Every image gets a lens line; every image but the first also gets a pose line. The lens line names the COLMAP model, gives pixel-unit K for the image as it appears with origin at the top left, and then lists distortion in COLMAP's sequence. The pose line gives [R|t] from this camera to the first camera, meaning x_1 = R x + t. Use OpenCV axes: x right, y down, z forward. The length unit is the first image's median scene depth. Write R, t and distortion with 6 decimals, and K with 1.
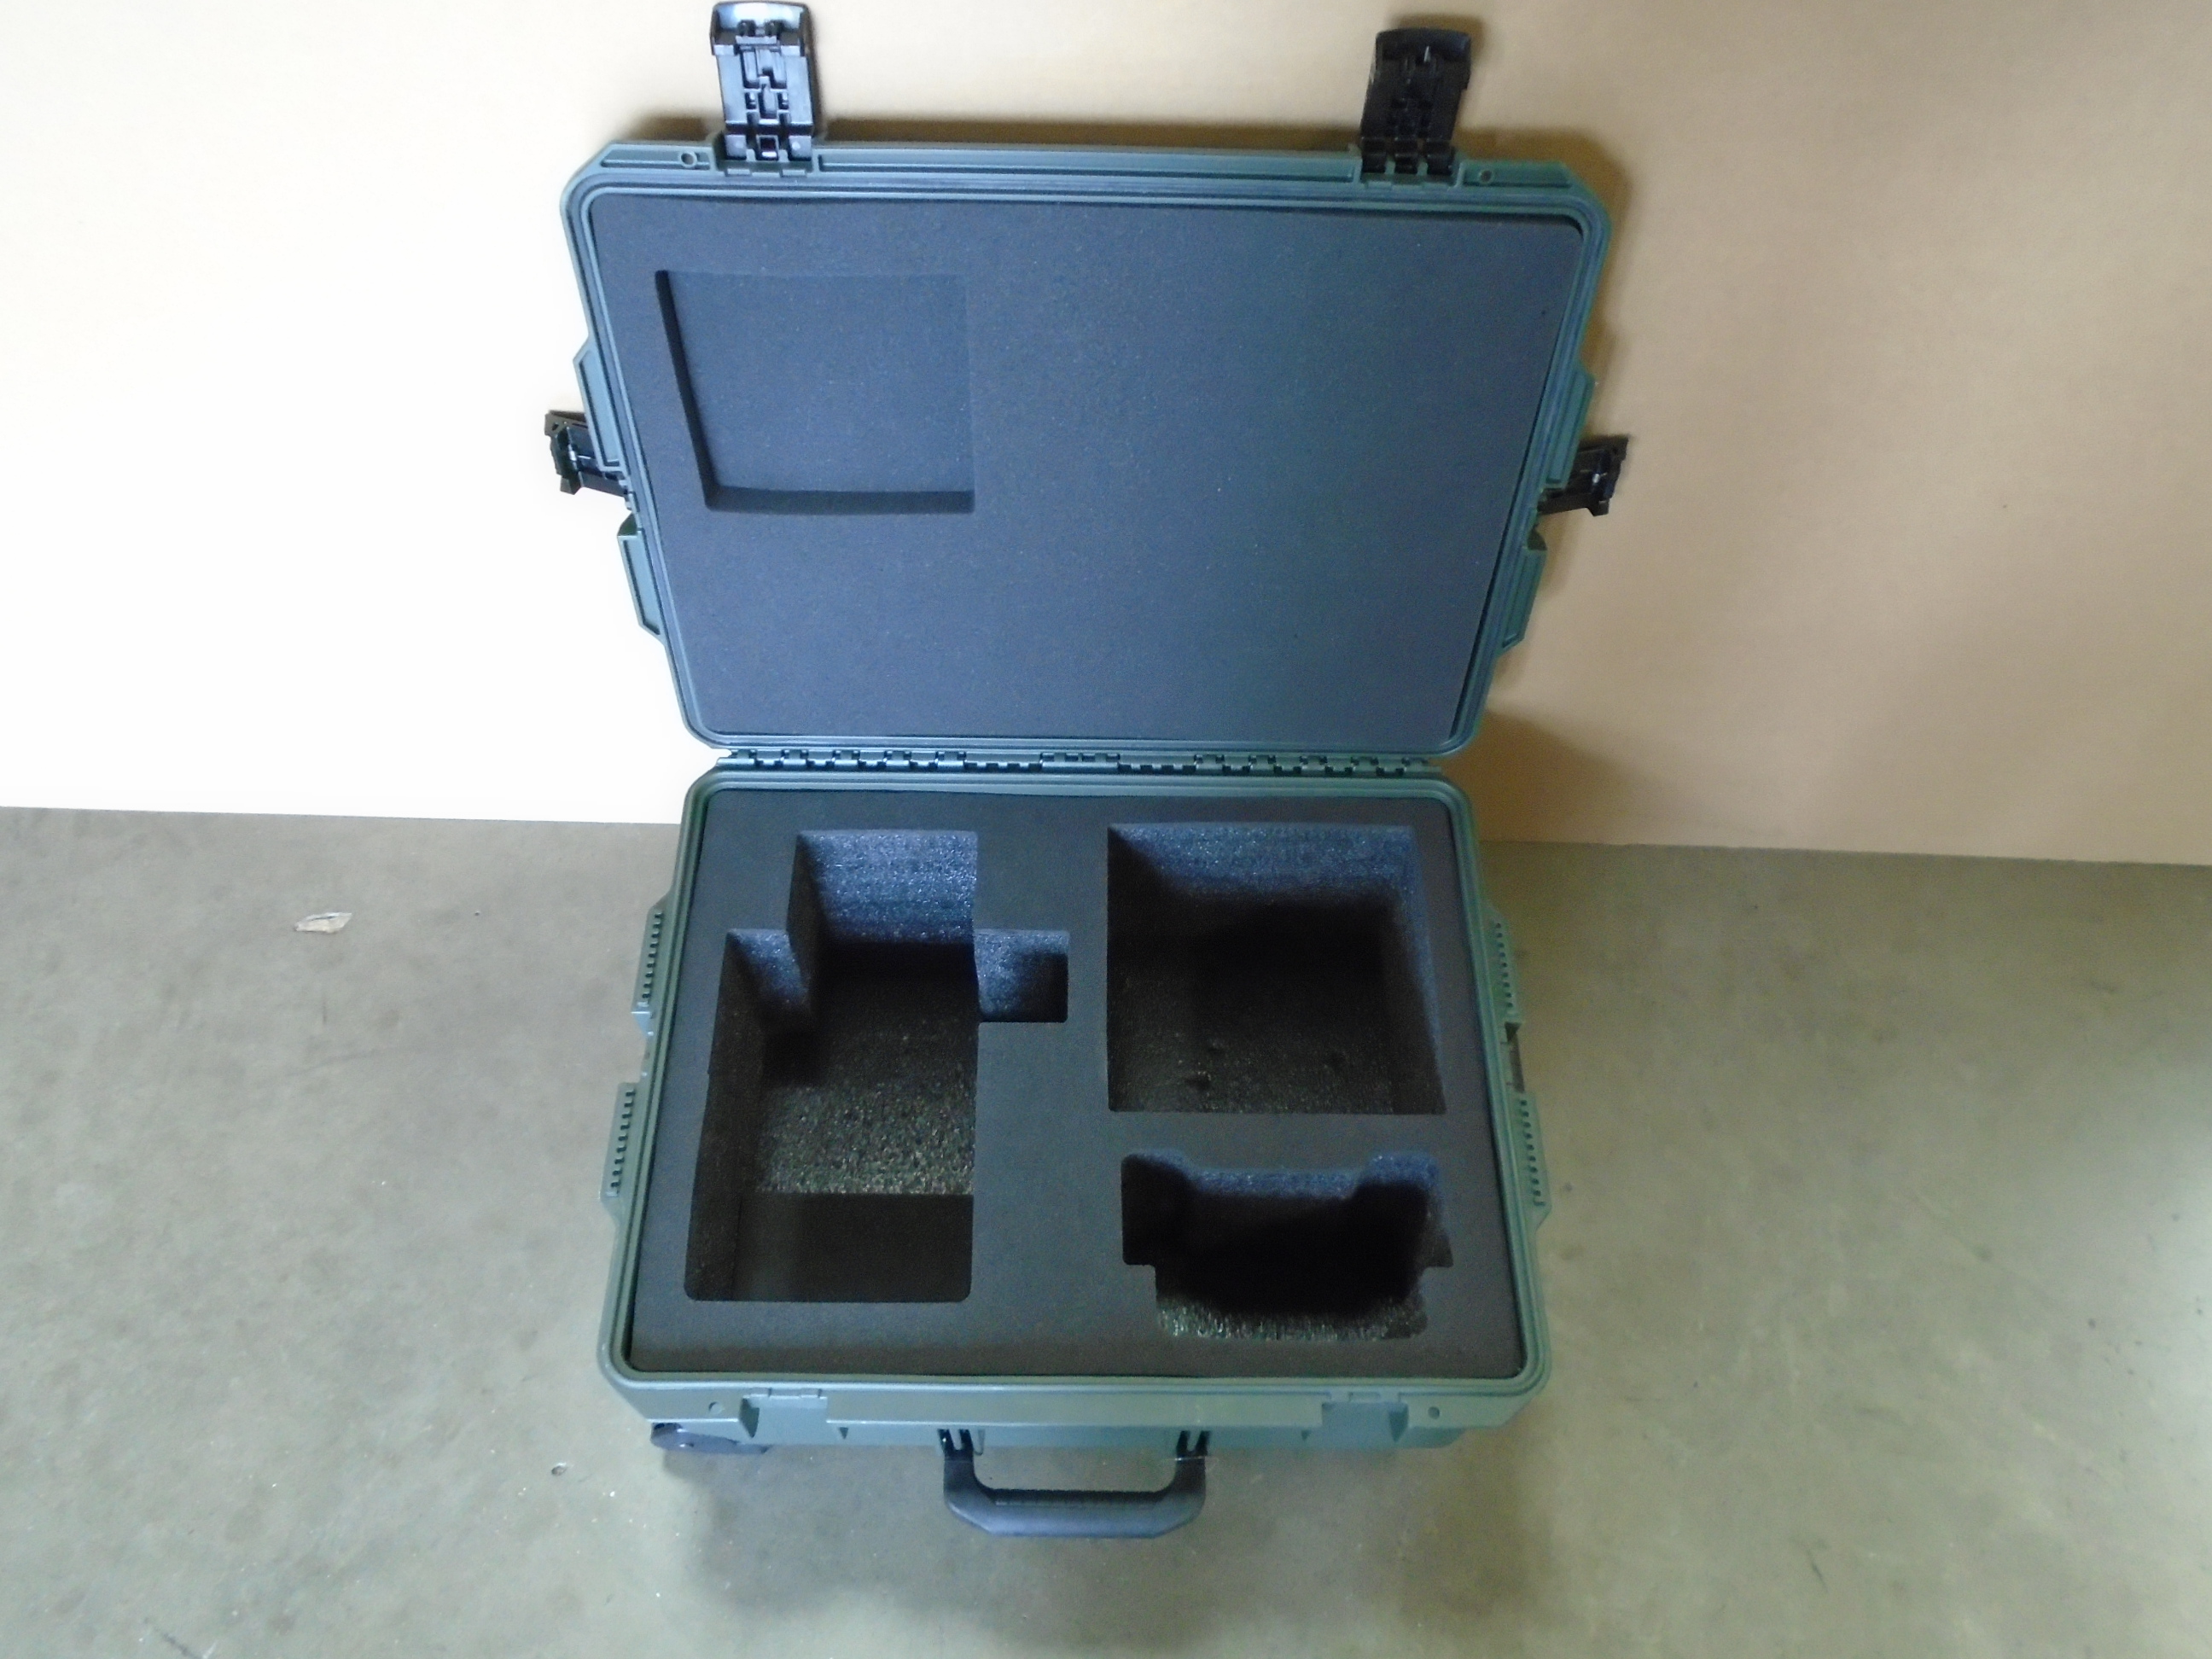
lens RADIAL K [[1712.3, 0, 1092.0], [0, 1712.3, 833.7], [0, 0, 1]] dist [-0.011763, 0.010272]
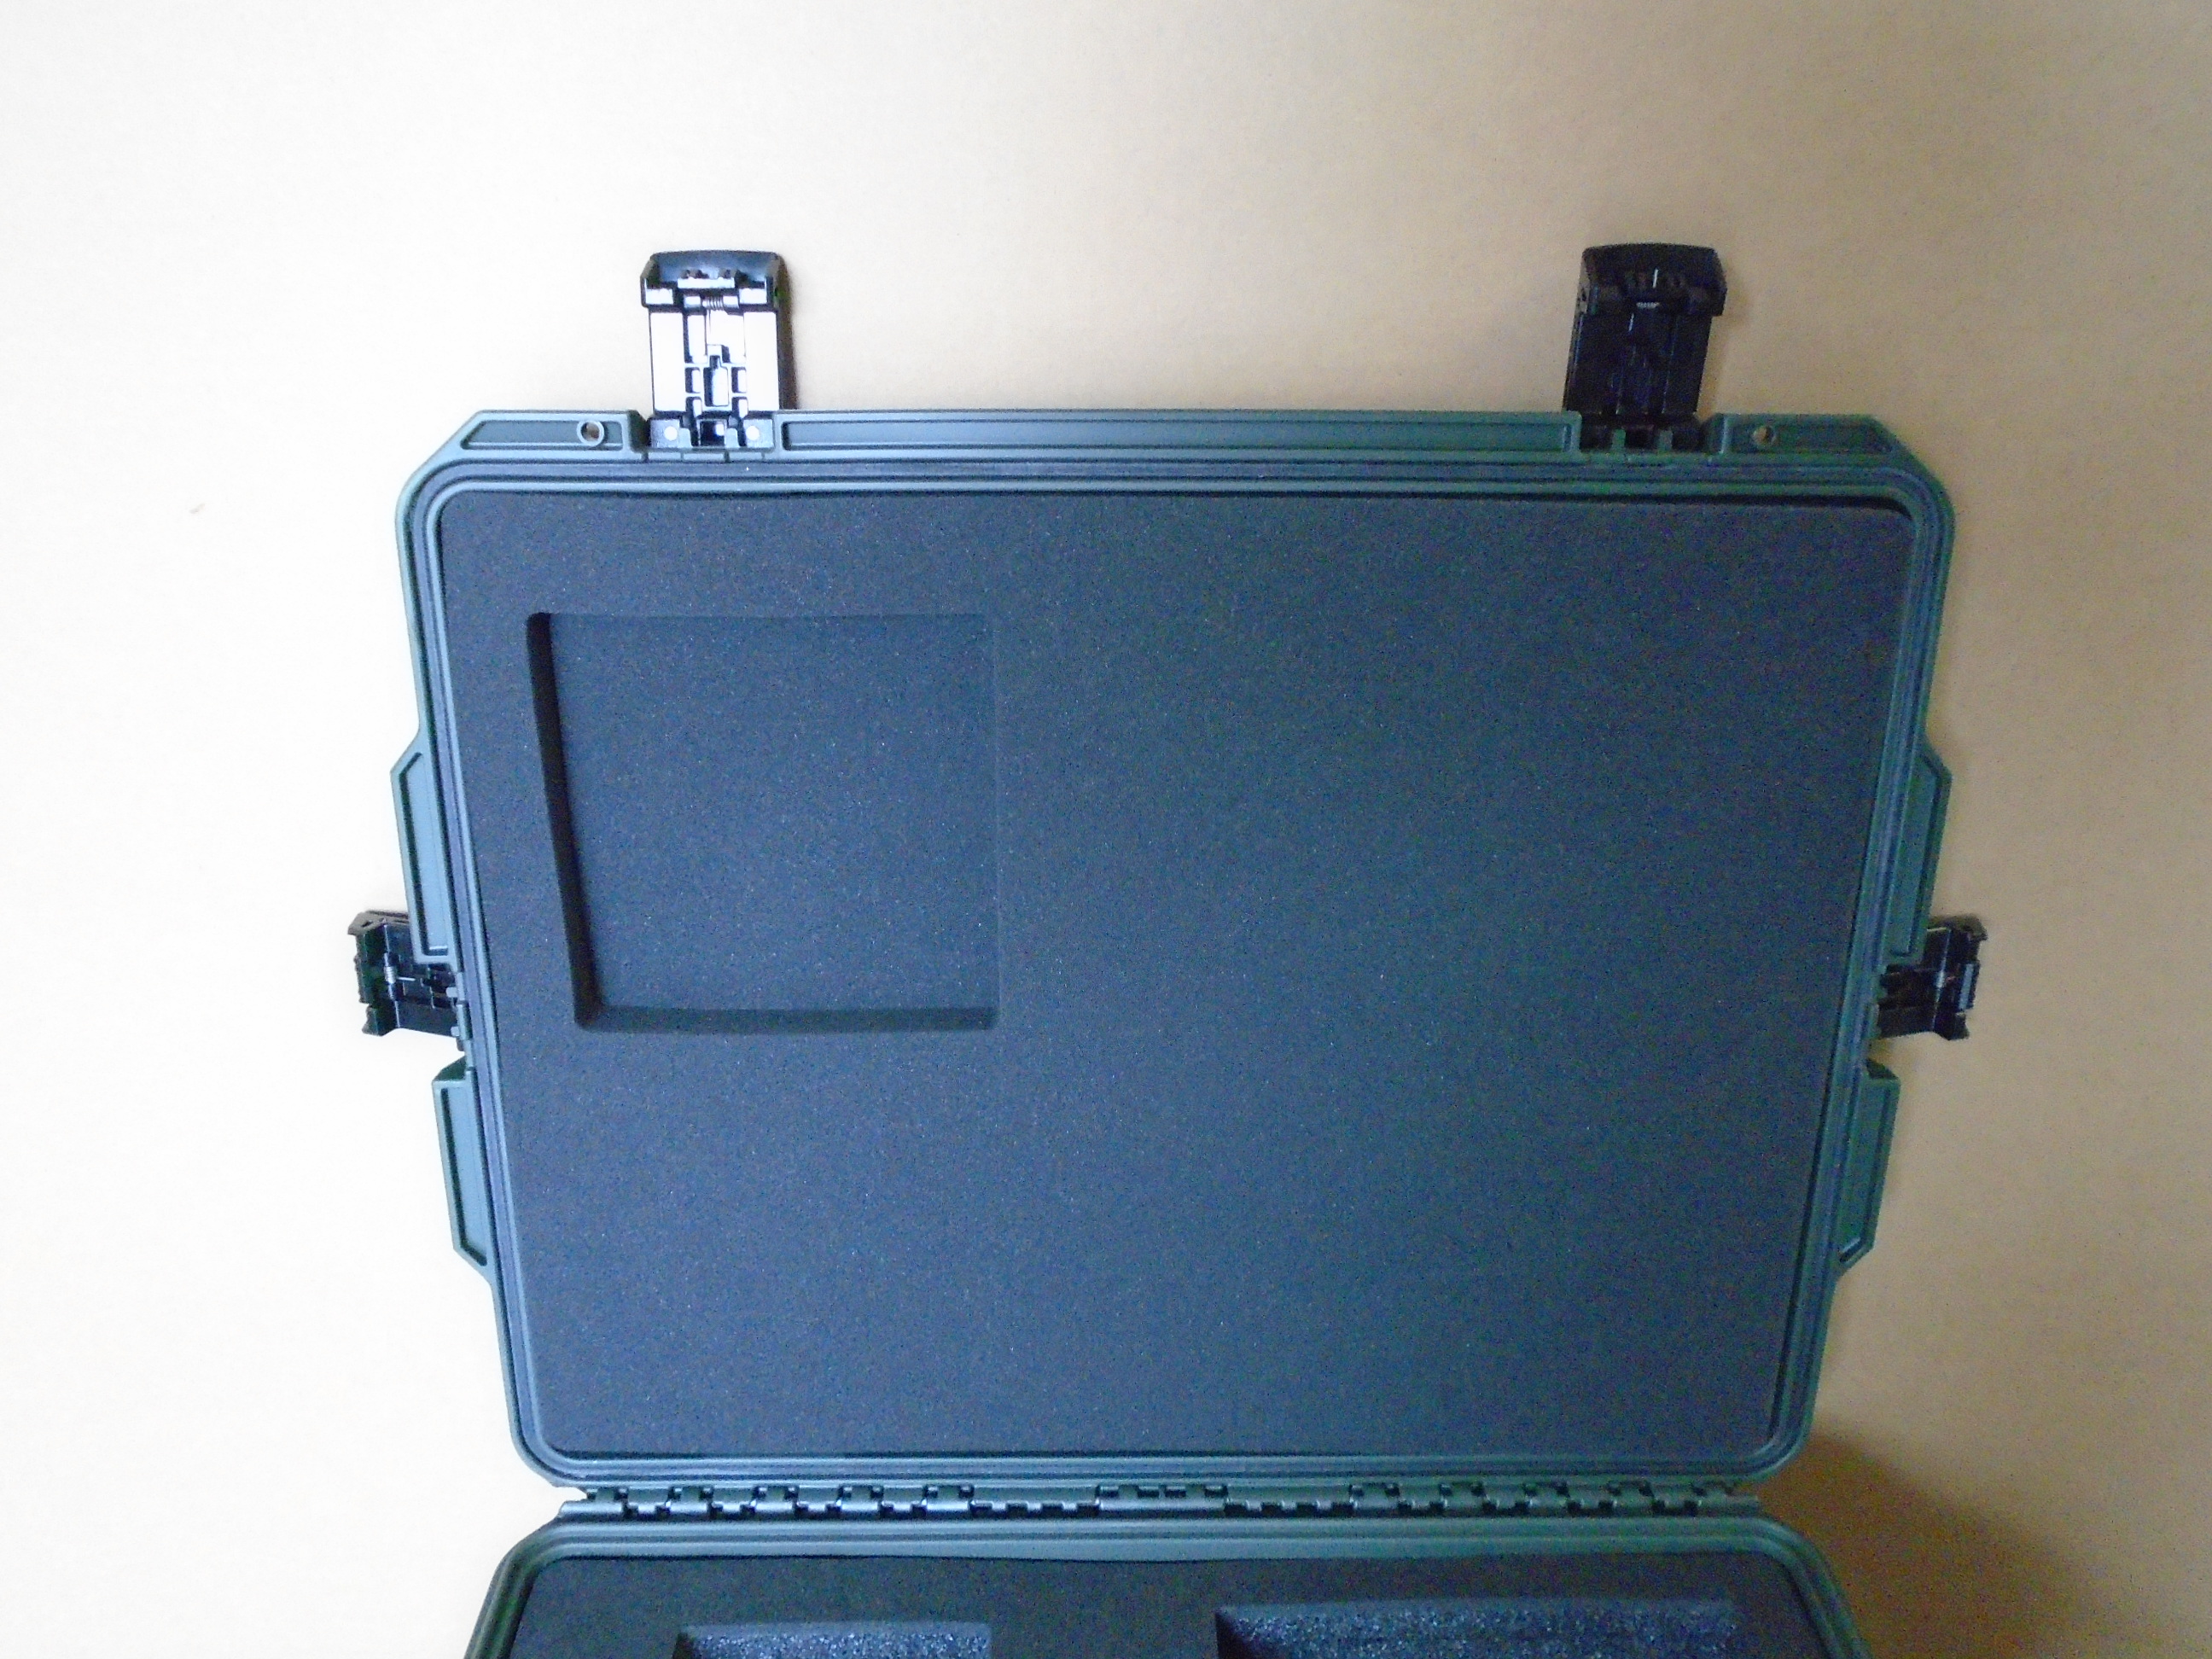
lens RADIAL K [[1712.3, 0, 1111.4], [0, 1712.3, 845.4], [0, 0, 1]] dist [-0.011763, 0.010272]
pose [[0.999817, -0.015035, 0.011802, -0.028978], [0.018982, 0.853373, -0.520955, 0.076695], [-0.002239, 0.521084, 0.853503, 0.371424]]
